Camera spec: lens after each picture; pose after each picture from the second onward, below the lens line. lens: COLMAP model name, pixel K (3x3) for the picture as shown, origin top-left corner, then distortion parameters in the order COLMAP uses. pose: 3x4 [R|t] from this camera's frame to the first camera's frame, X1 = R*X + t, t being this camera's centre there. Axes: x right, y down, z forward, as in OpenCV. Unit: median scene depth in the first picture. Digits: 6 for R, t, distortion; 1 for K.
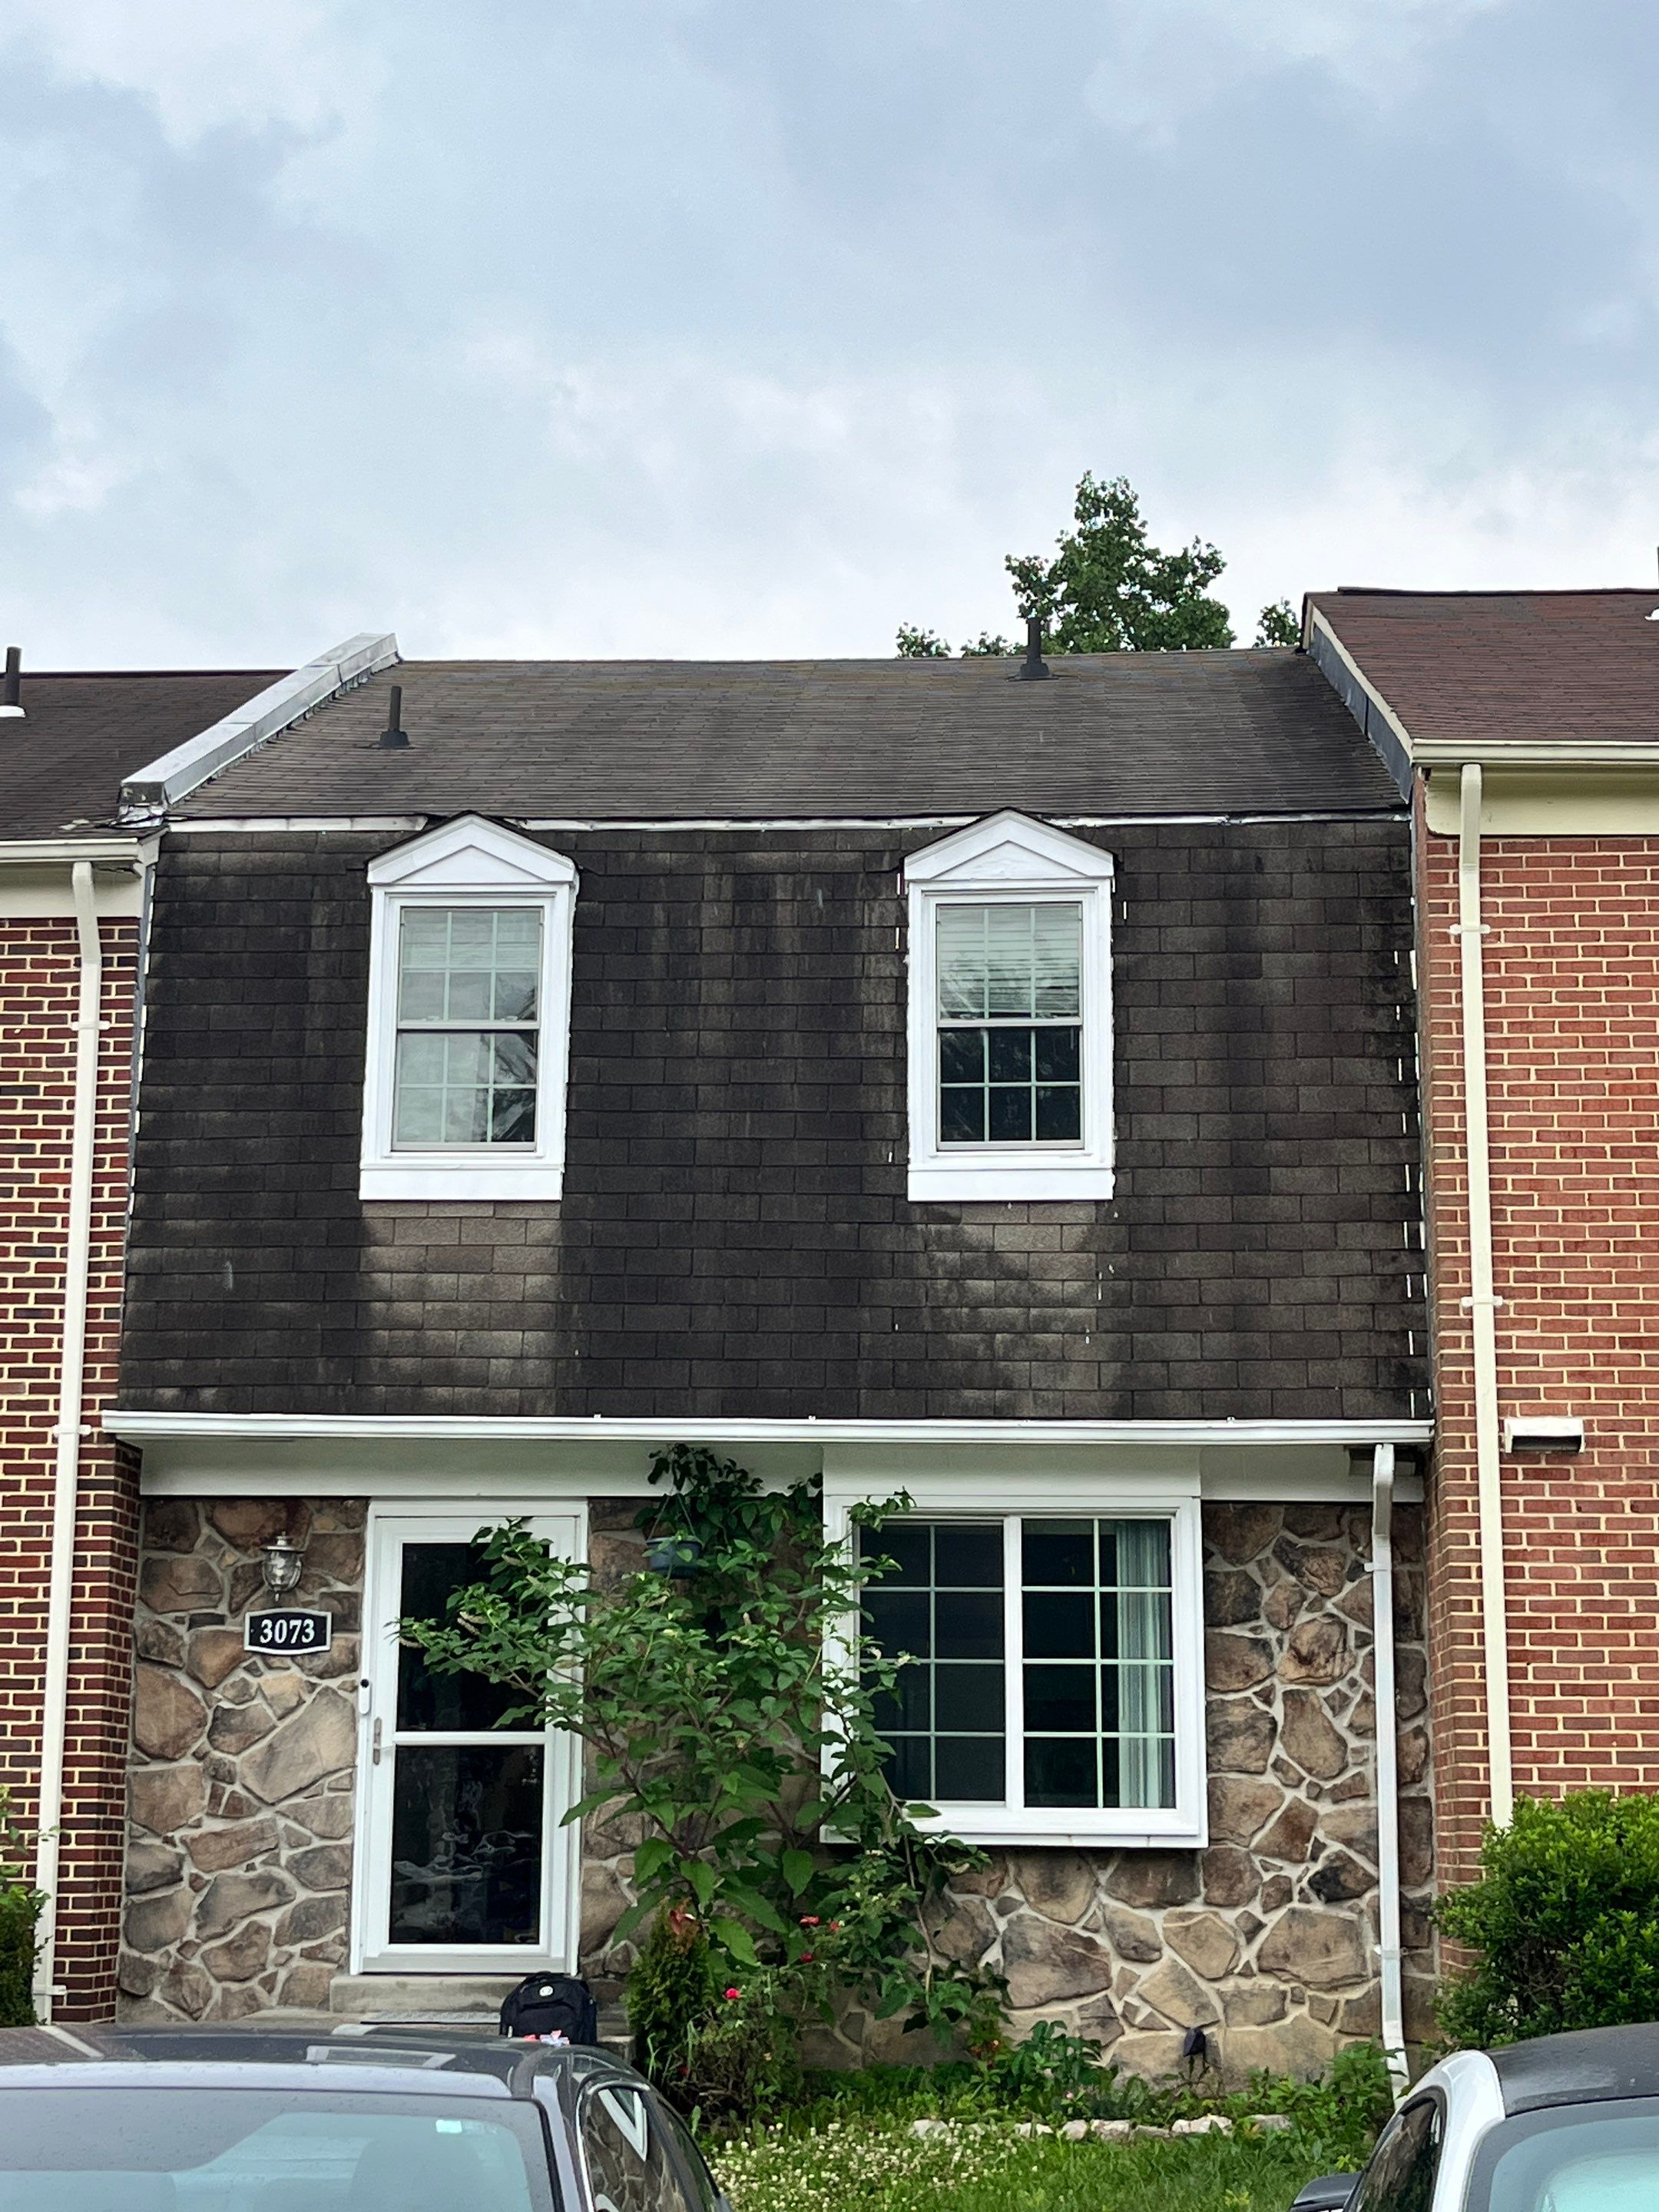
lens RADIAL K [[3338.9, 0, 823.3], [0, 3338.9, 1127.8], [0, 0, 1]] dist [0.198016, -0.859792]
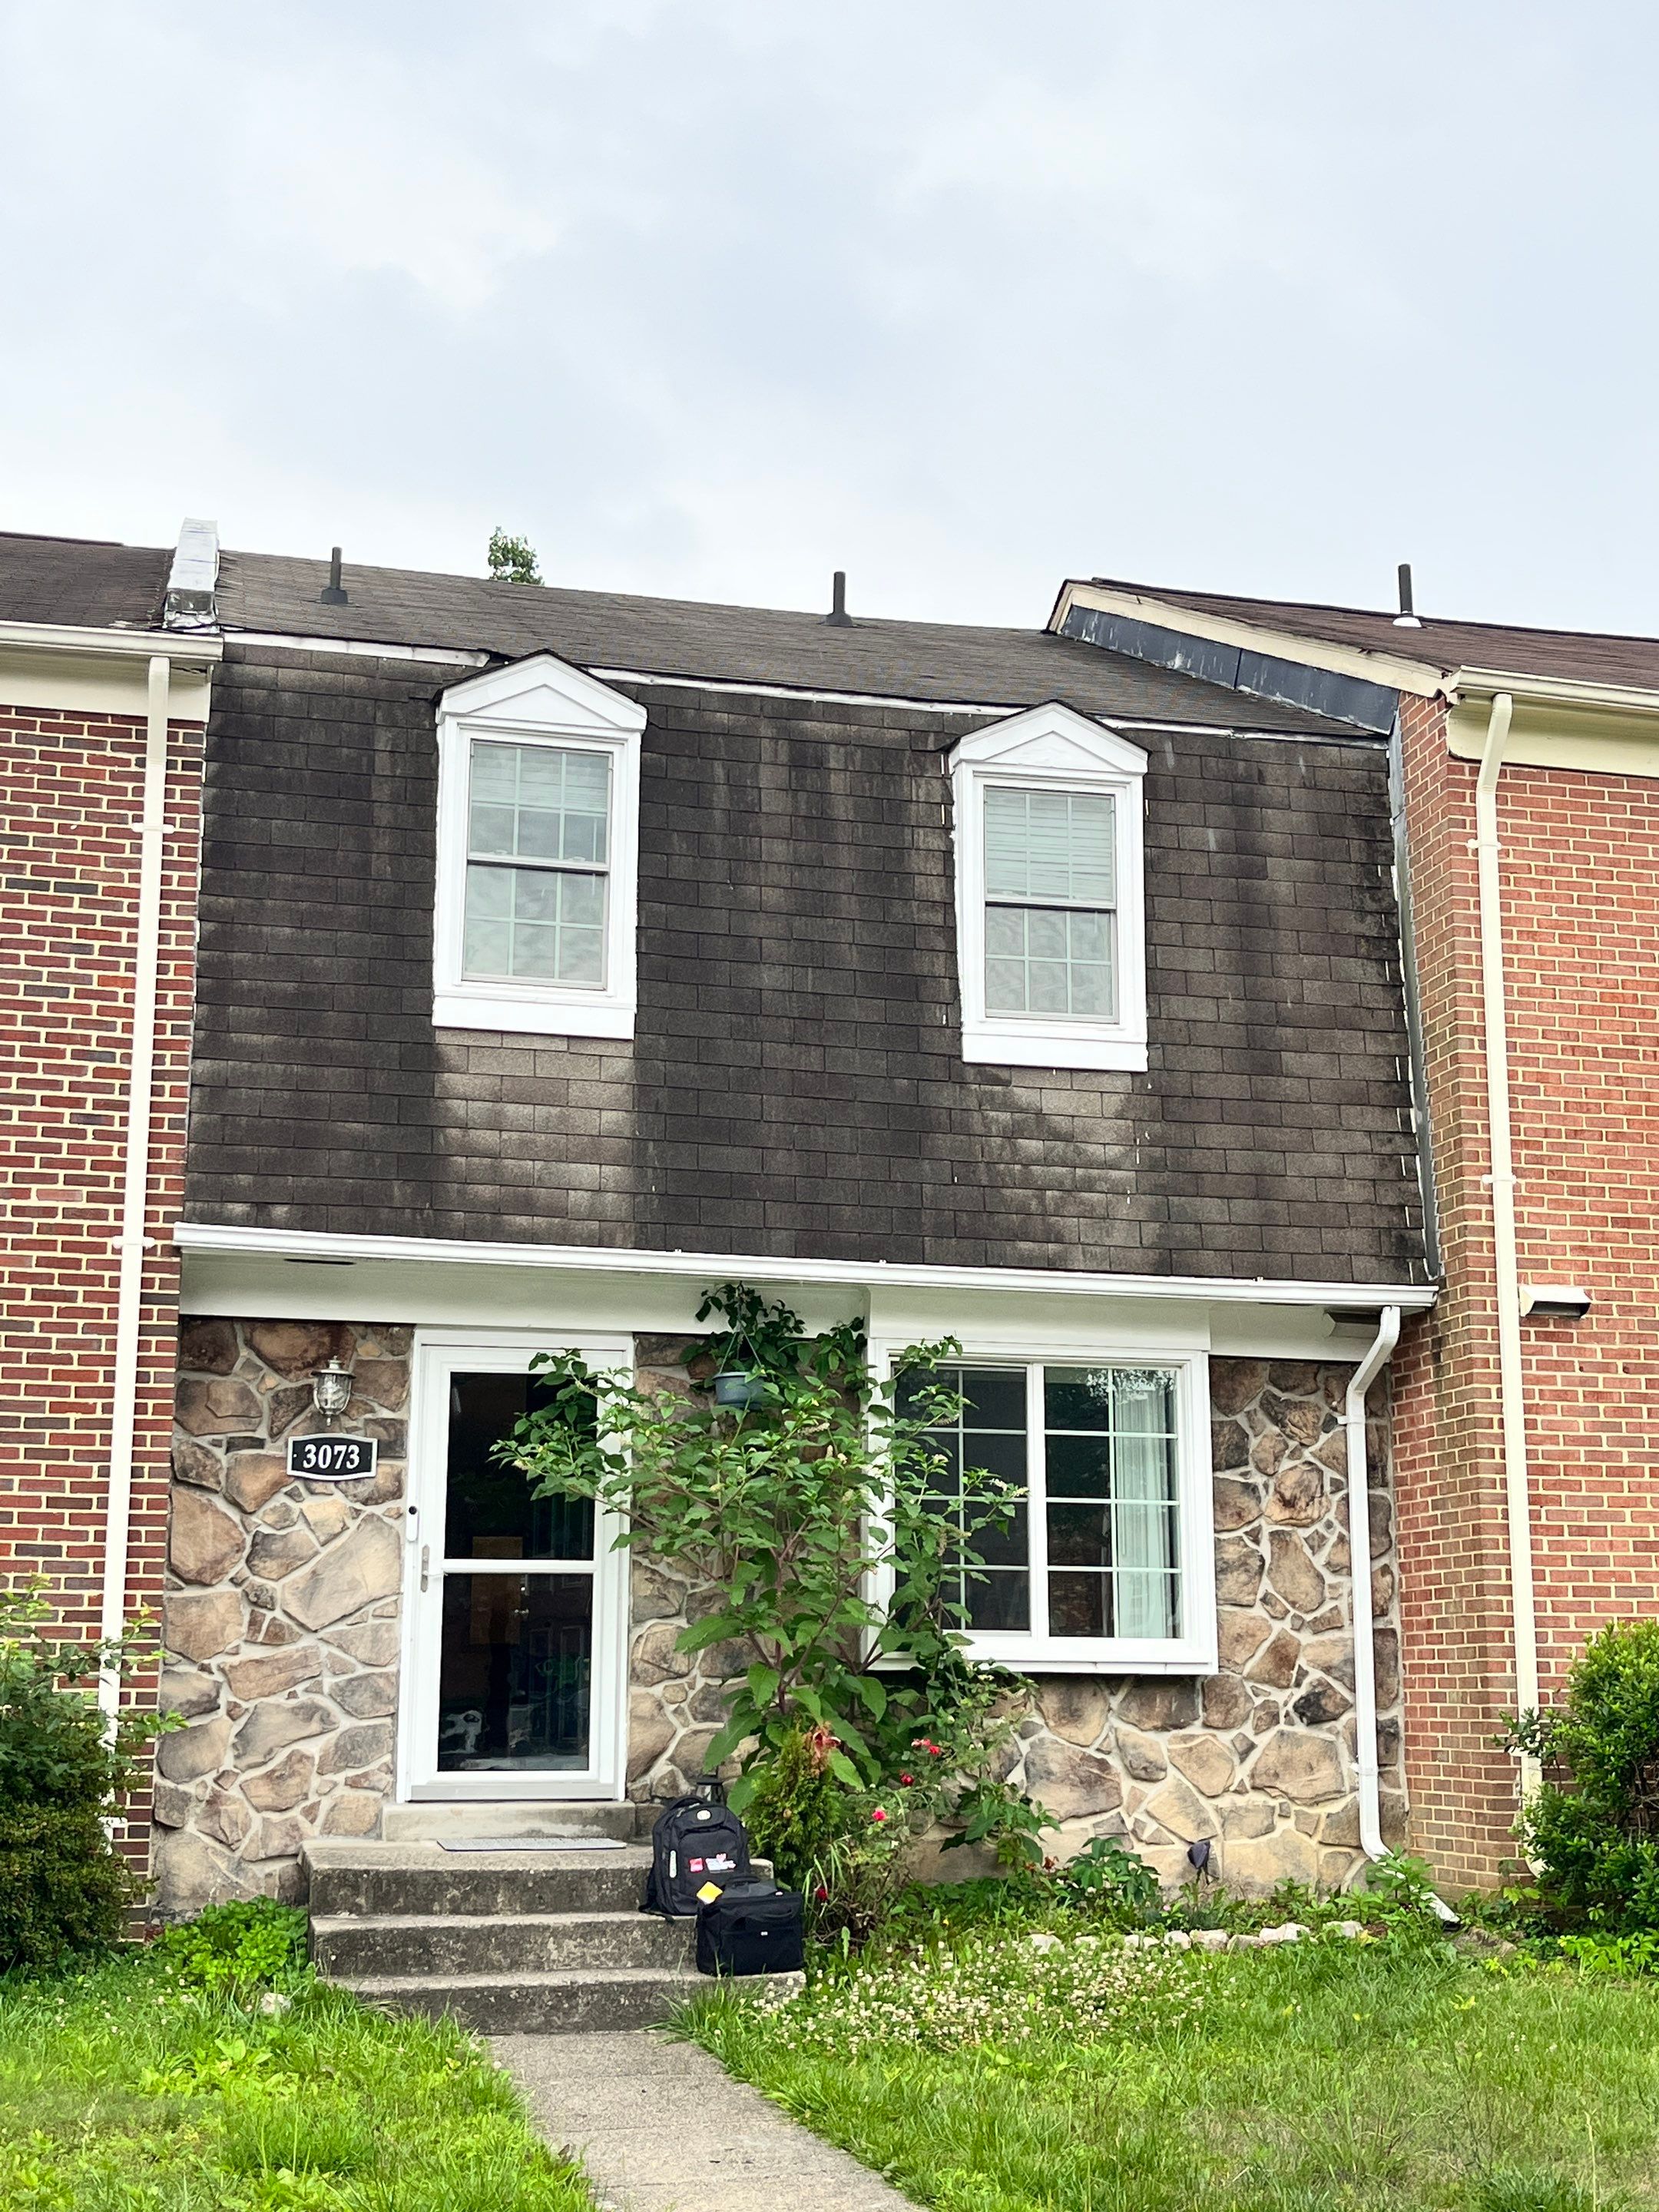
lens RADIAL K [[2686.6, 0, 819.8], [0, 2686.6, 1123.8], [0, 0, 1]] dist [0.184908, -0.759298]
pose [[0.956594, 0.058006, 0.285592, -0.259665], [-0.058122, 0.998277, -0.008076, 0.051178], [-0.285568, -0.008874, 0.958317, 0.202658]]
